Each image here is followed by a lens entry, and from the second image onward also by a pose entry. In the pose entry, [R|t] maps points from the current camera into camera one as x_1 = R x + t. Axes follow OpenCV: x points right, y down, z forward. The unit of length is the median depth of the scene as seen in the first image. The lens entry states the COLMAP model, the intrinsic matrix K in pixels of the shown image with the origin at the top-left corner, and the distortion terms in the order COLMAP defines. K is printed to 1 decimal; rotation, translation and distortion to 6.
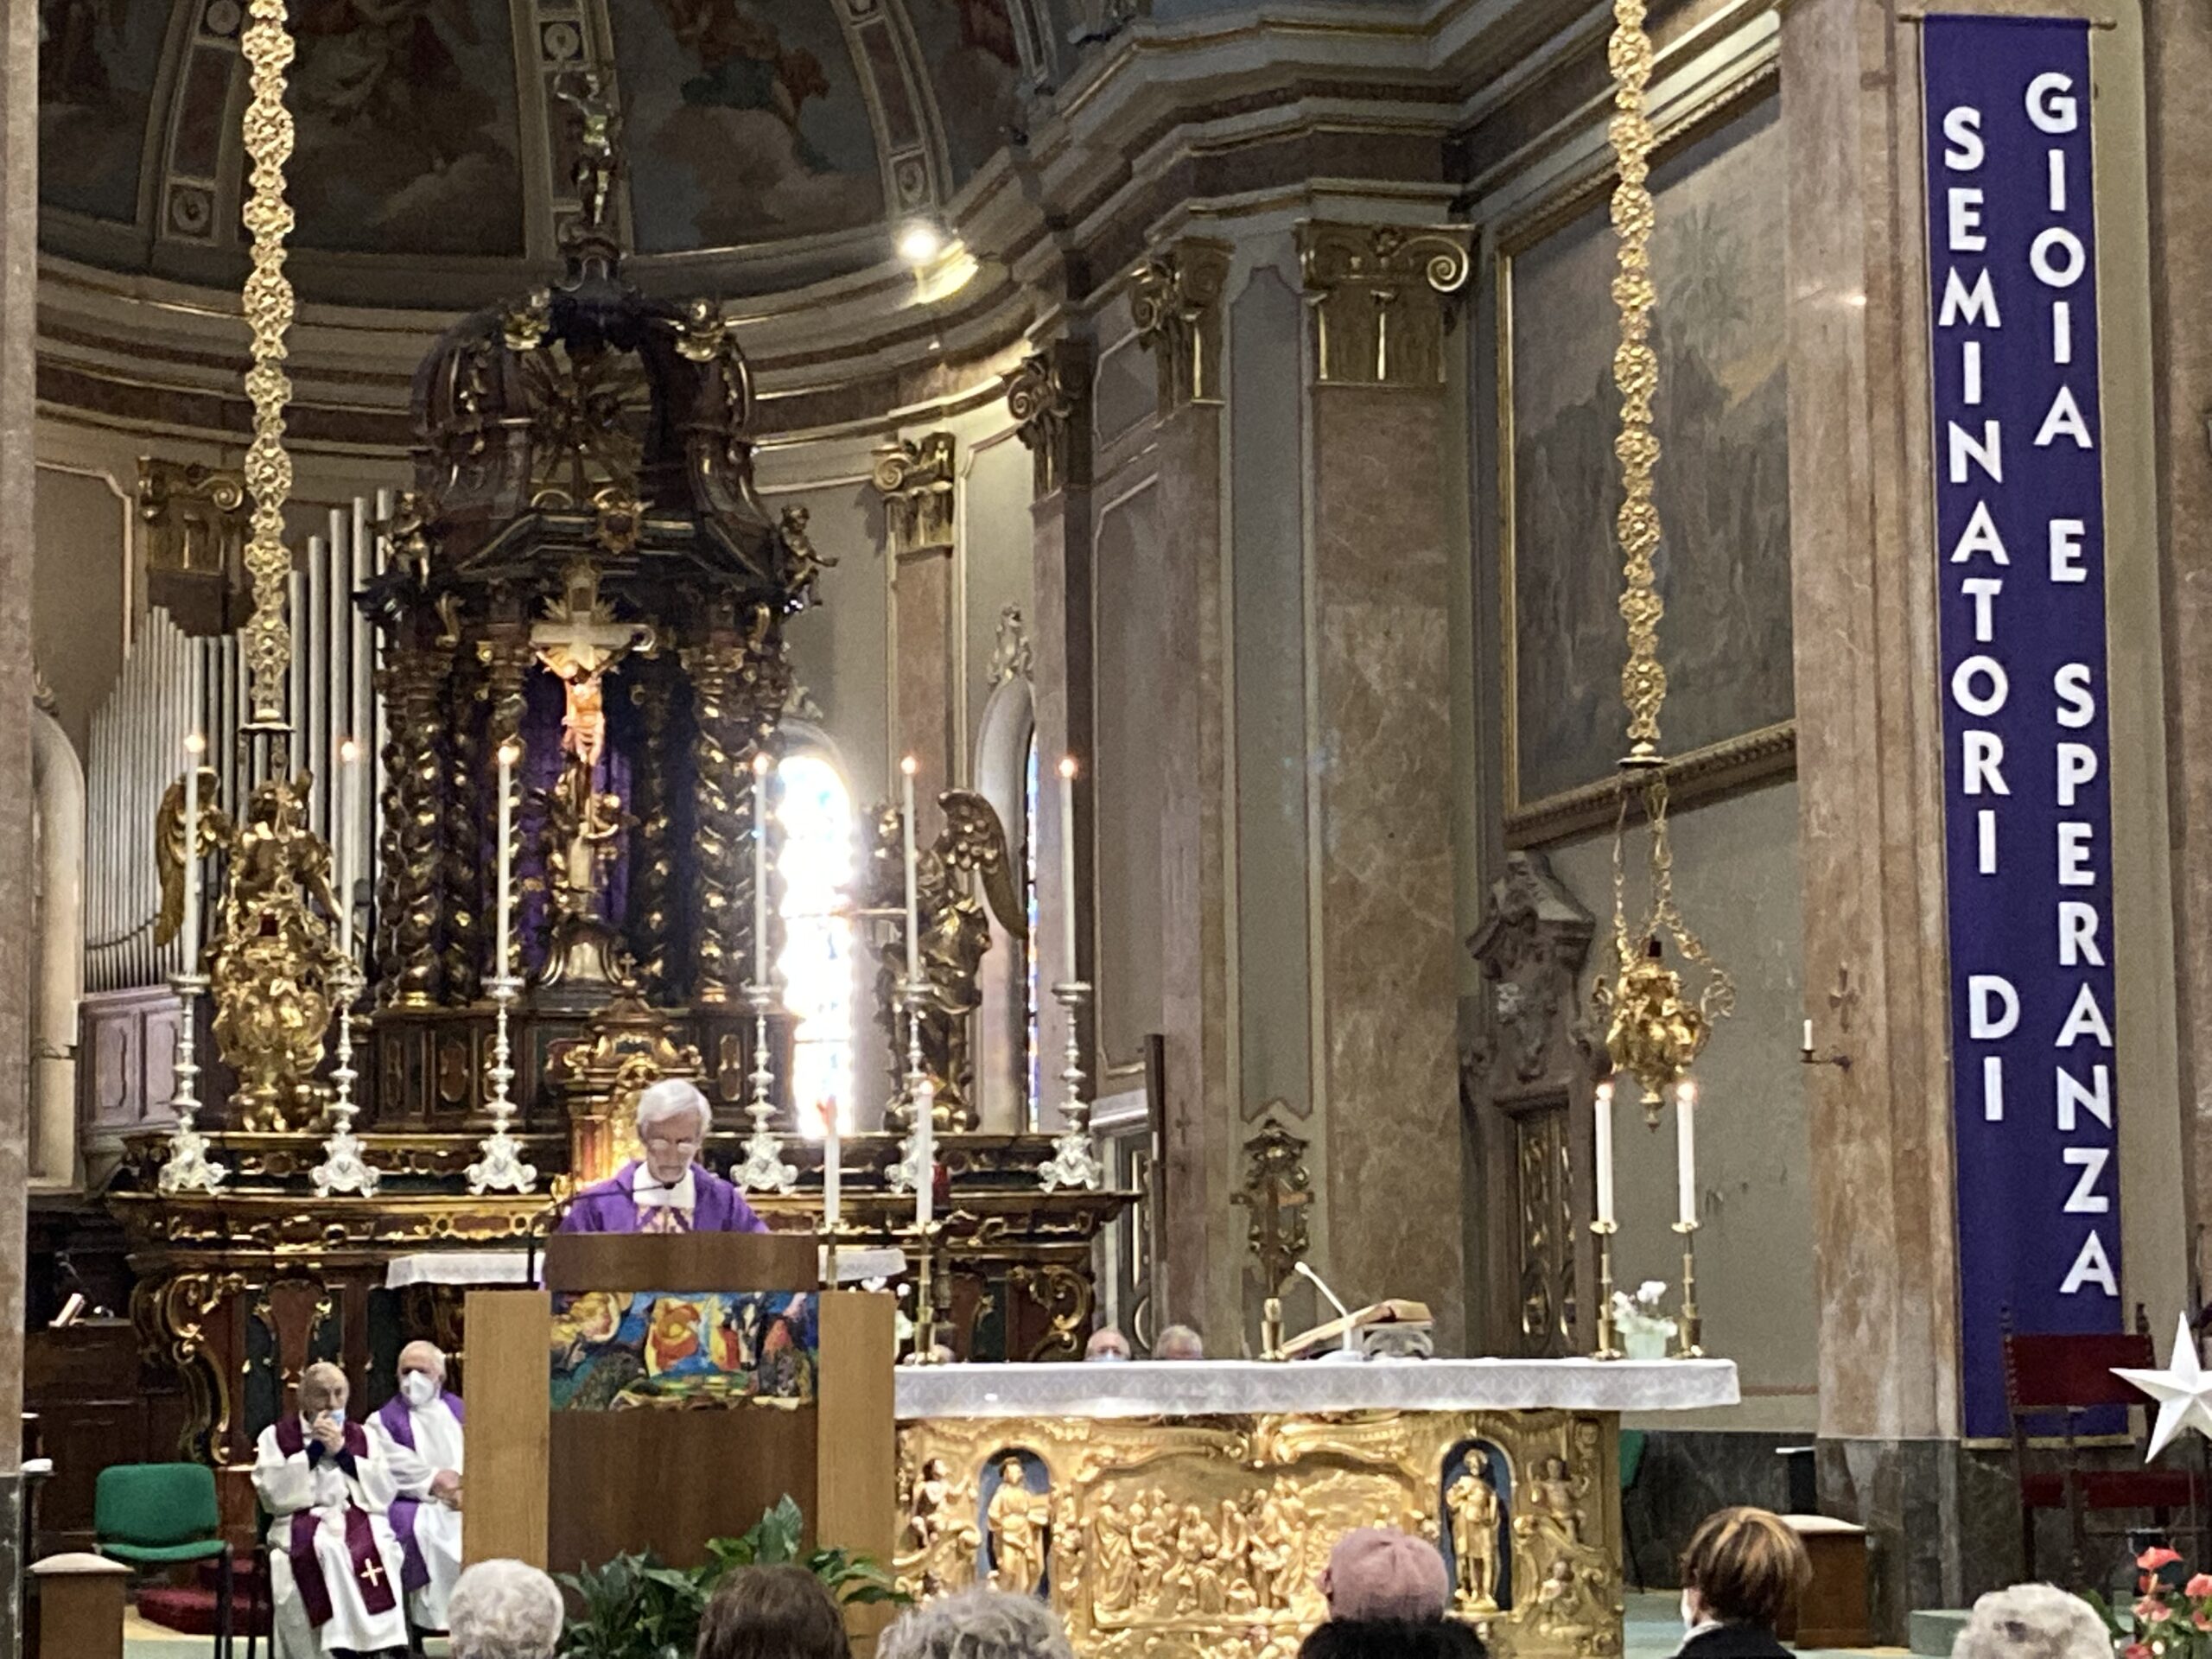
lens RADIAL K [[4973.0, 0, 1118.8], [0, 4973.0, 889.6], [0, 0, 1]] dist [0.127048, -0.462299]
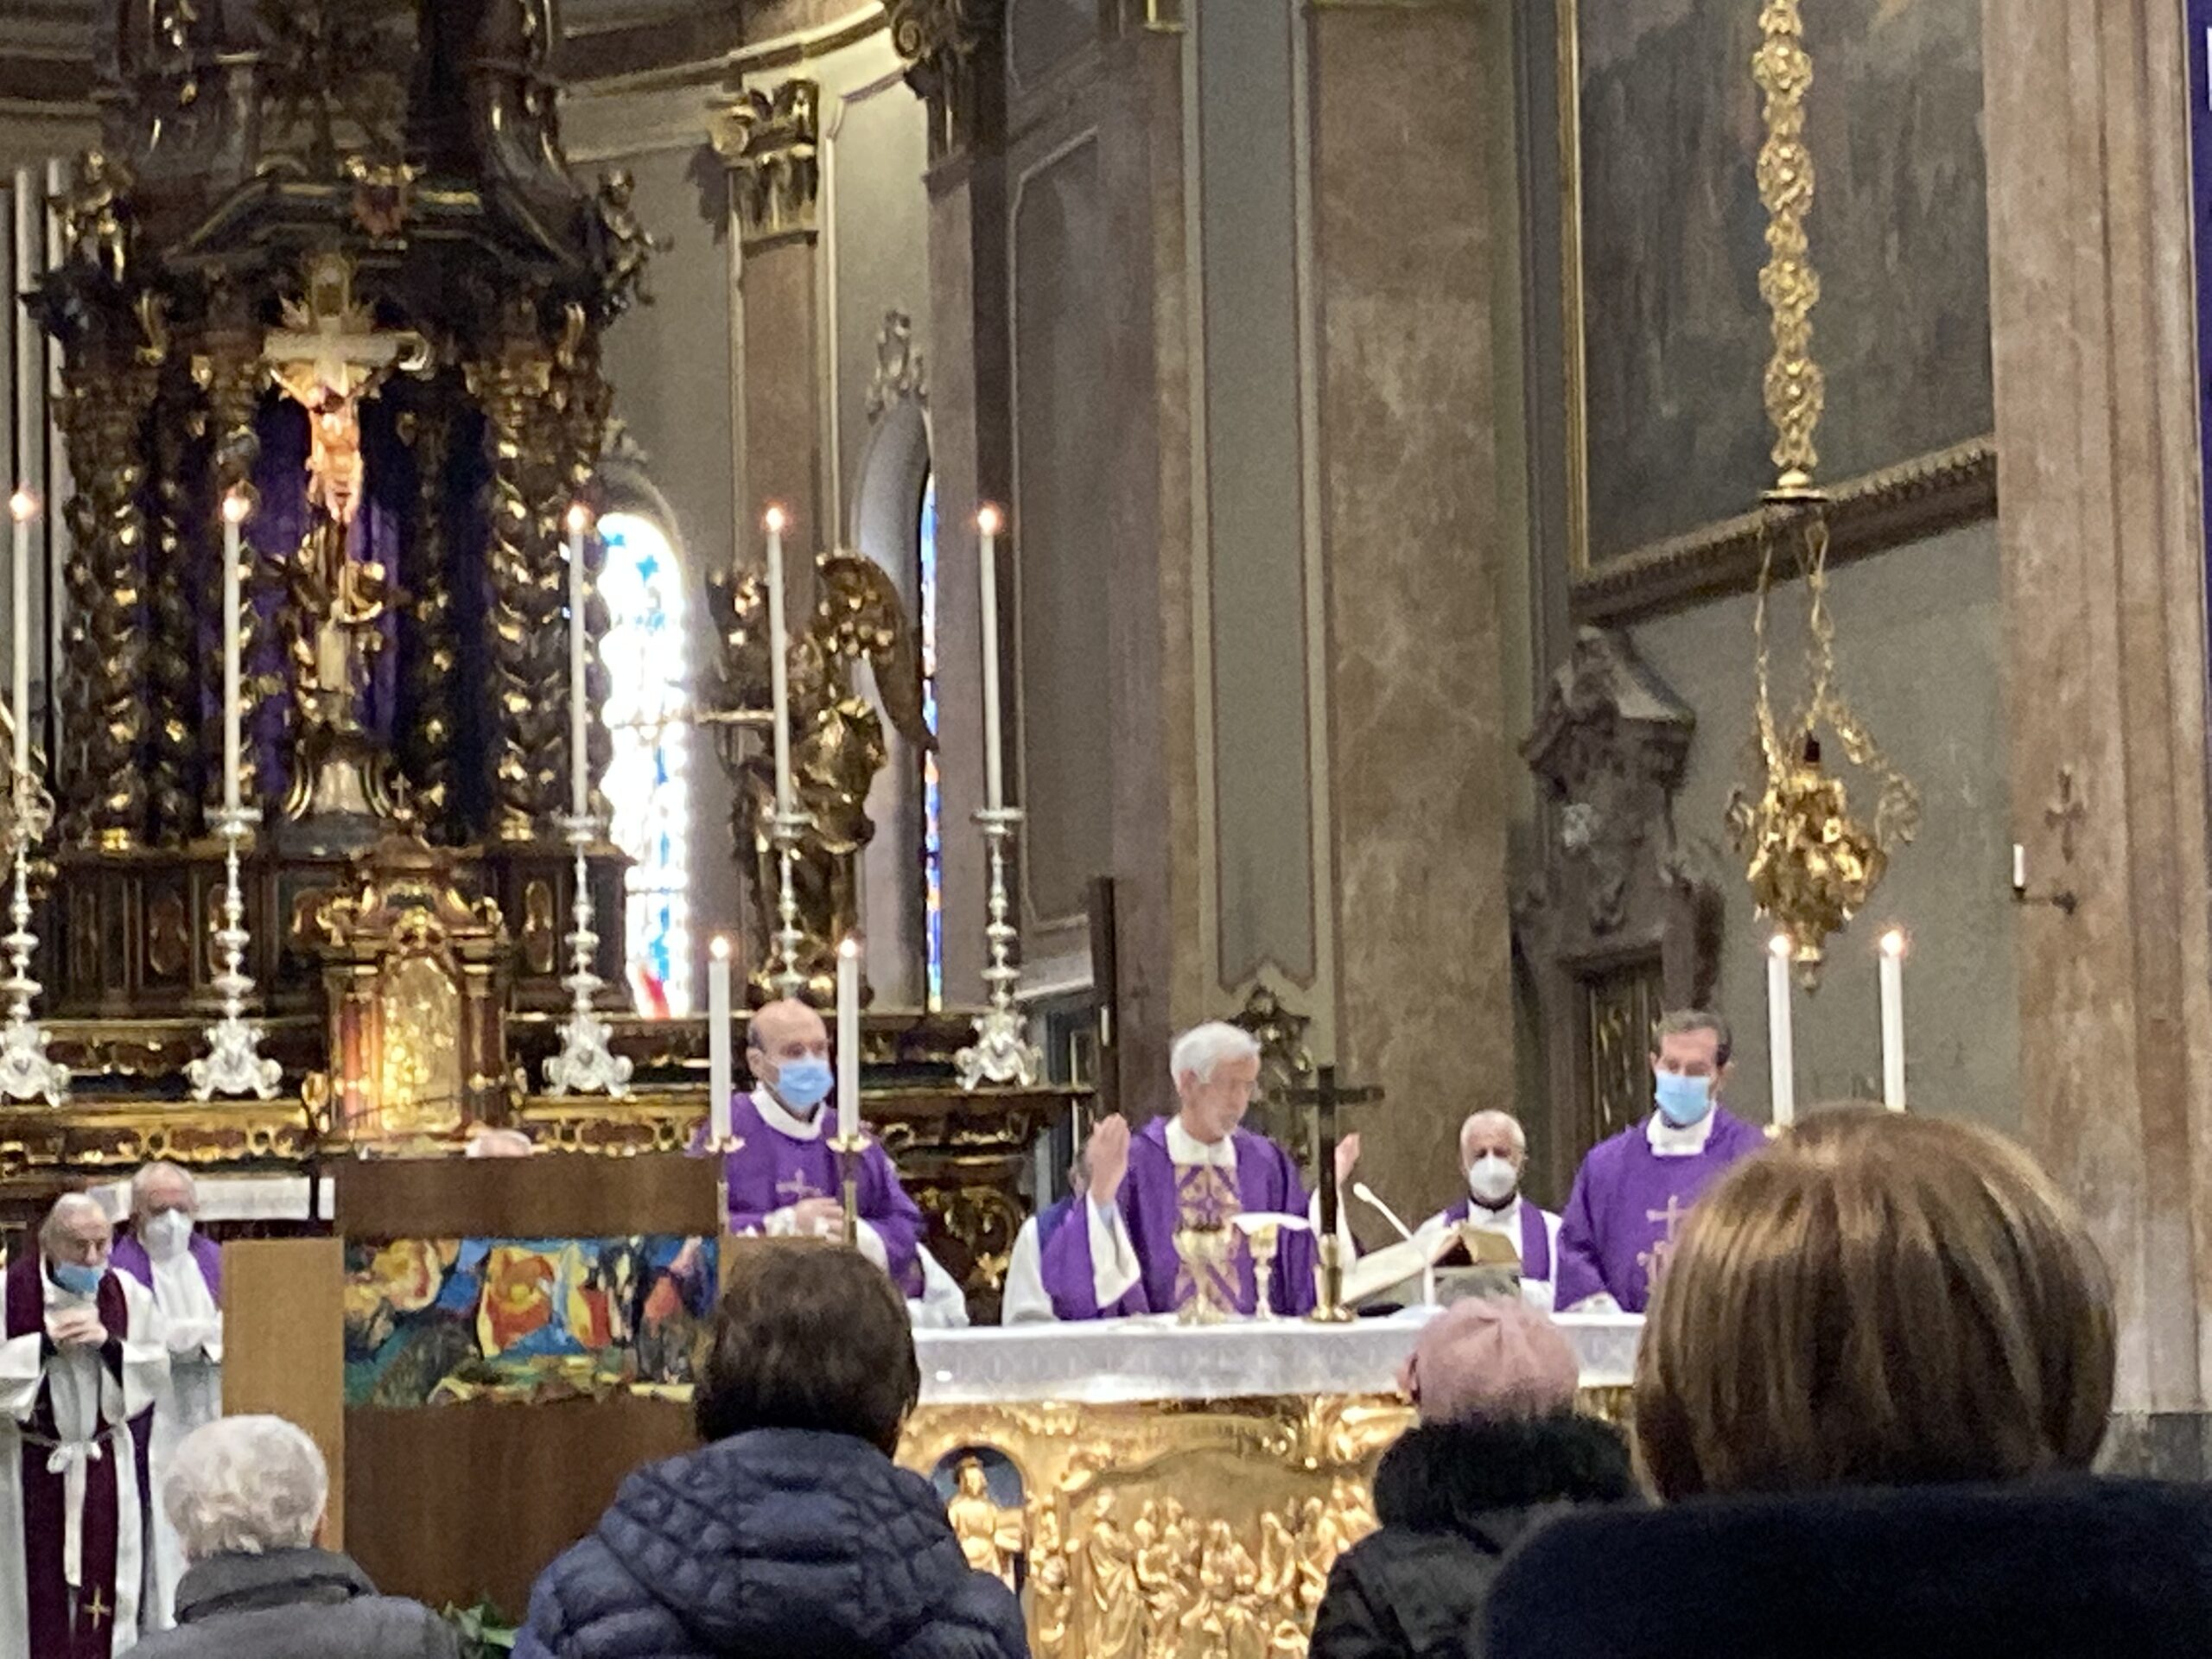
lens RADIAL K [[6380.1, 0, 1094.0], [0, 6380.1, 838.5], [0, 0, 1]] dist [0.110166, 0.840598]
pose [[0.999822, -0.010041, 0.015965, -0.010471], [0.009686, 0.999706, 0.022210, 0.002155], [-0.016183, -0.022051, 0.999626, 0.044597]]
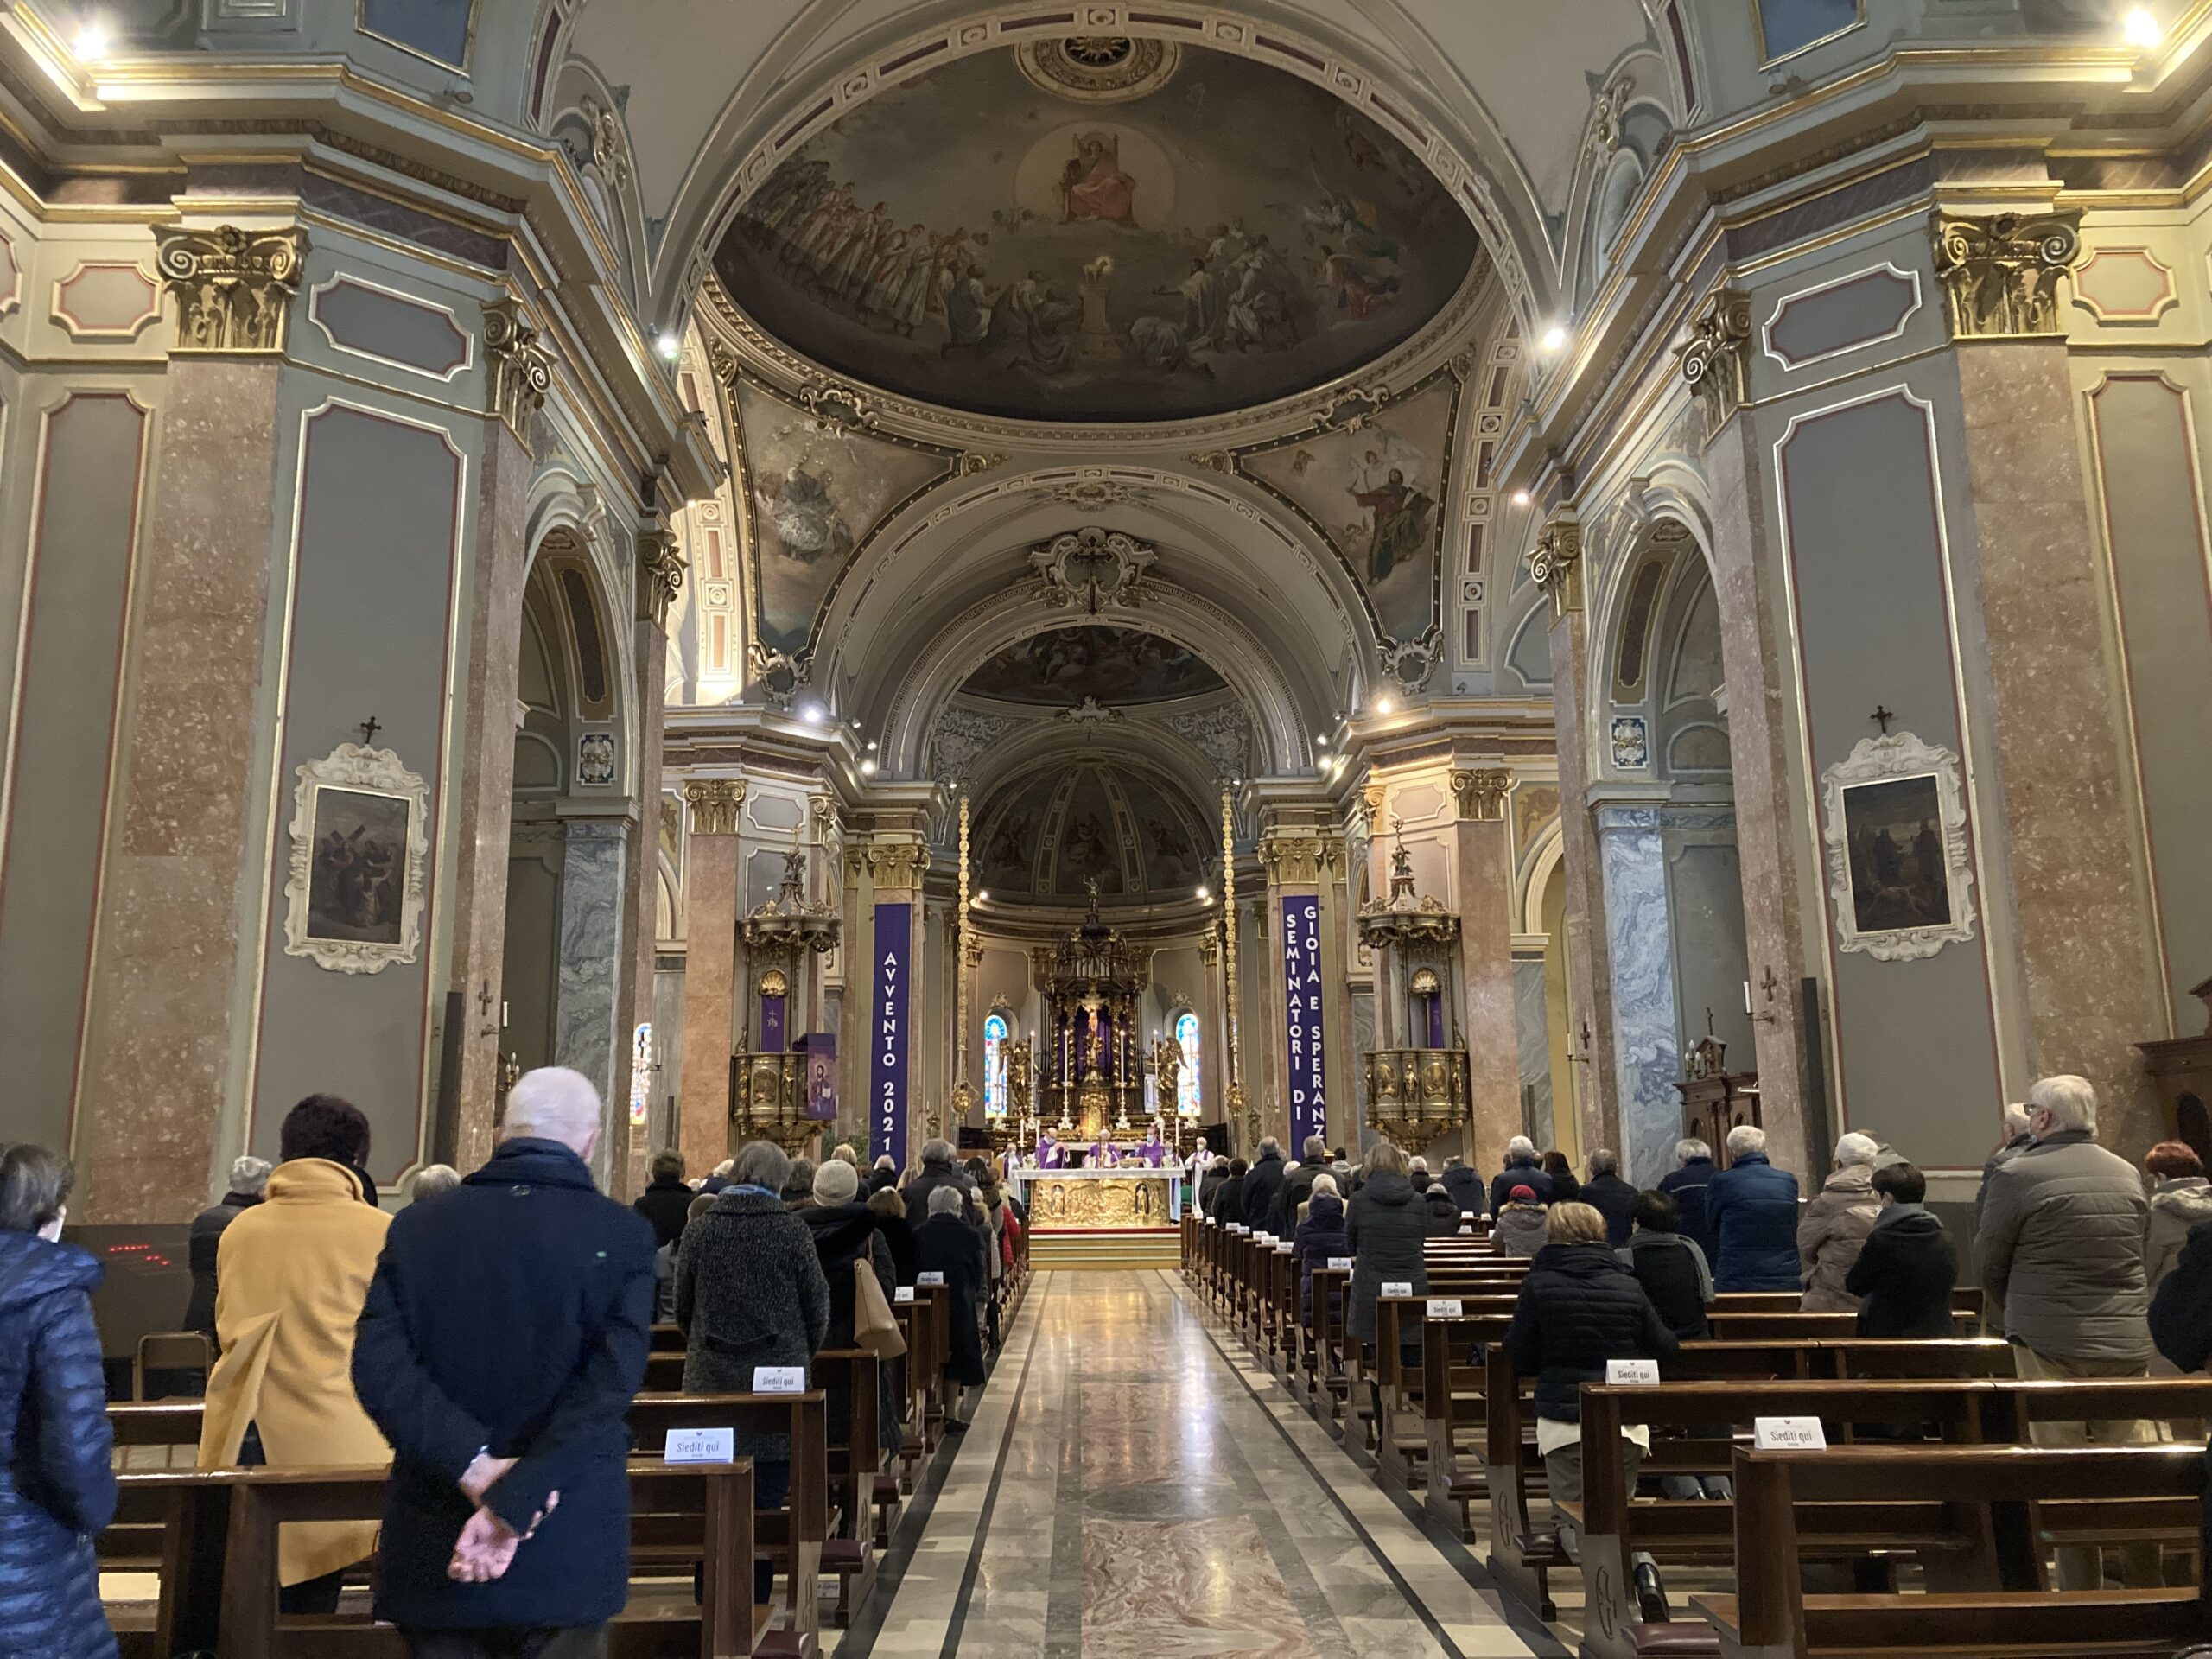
lens RADIAL K [[1801.8, 0, 1094.8], [0, 1801.8, 799.9], [0, 0, 1]] dist [0.207321, -0.628443]
pose [[0.963537, -0.052392, -0.262396, 0.360206], [0.025527, 0.994169, -0.104765, -0.066365], [0.266355, 0.094246, 0.959256, -0.637646]]
